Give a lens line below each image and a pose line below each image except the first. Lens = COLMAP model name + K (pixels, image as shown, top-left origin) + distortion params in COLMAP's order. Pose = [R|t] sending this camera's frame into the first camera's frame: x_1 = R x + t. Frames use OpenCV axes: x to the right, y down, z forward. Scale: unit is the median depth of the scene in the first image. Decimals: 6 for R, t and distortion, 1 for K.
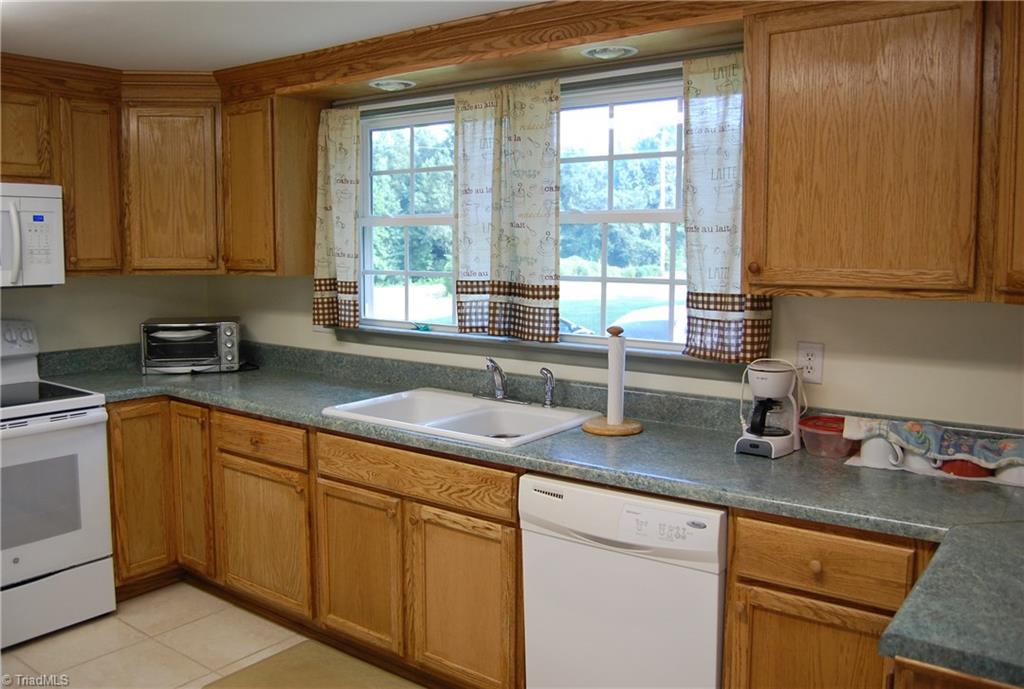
lens RADIAL K [[862.4, 0, 511.6], [0, 862.4, 340.8], [0, 0, 1]] dist [-0.000183, 0.002926]
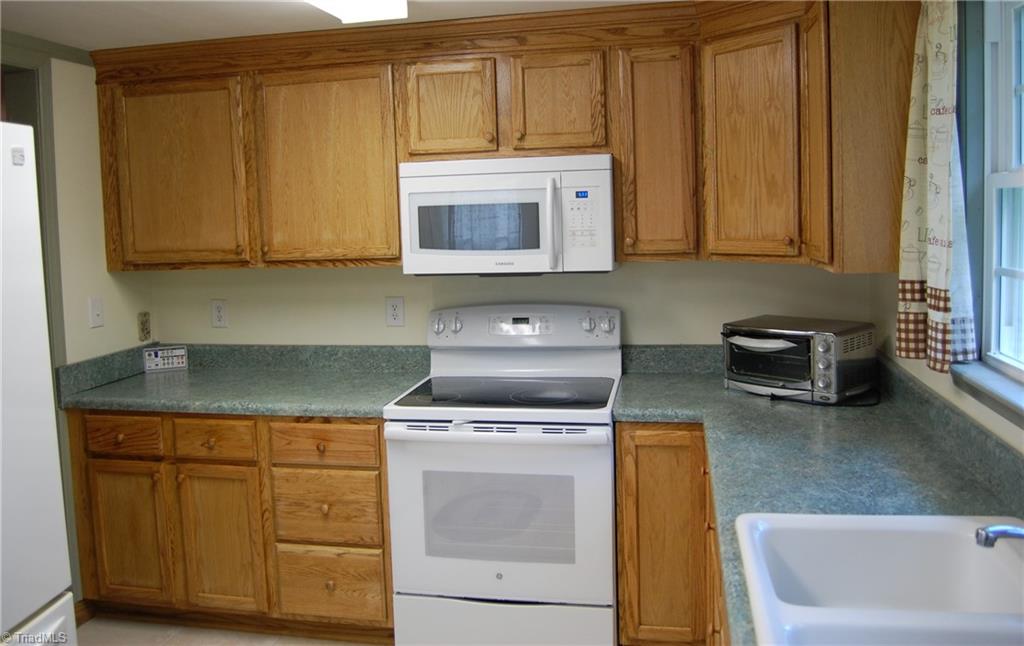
lens RADIAL K [[867.1, 0, 499.5], [0, 867.1, 293.4], [0, 0, 1]] dist [-0.079368, 0.010115]
pose [[0.445549, 0.072925, -0.892283, 0.177546], [-0.073432, 0.996295, 0.044758, -0.069555], [0.892241, 0.045580, 0.449253, 0.496290]]
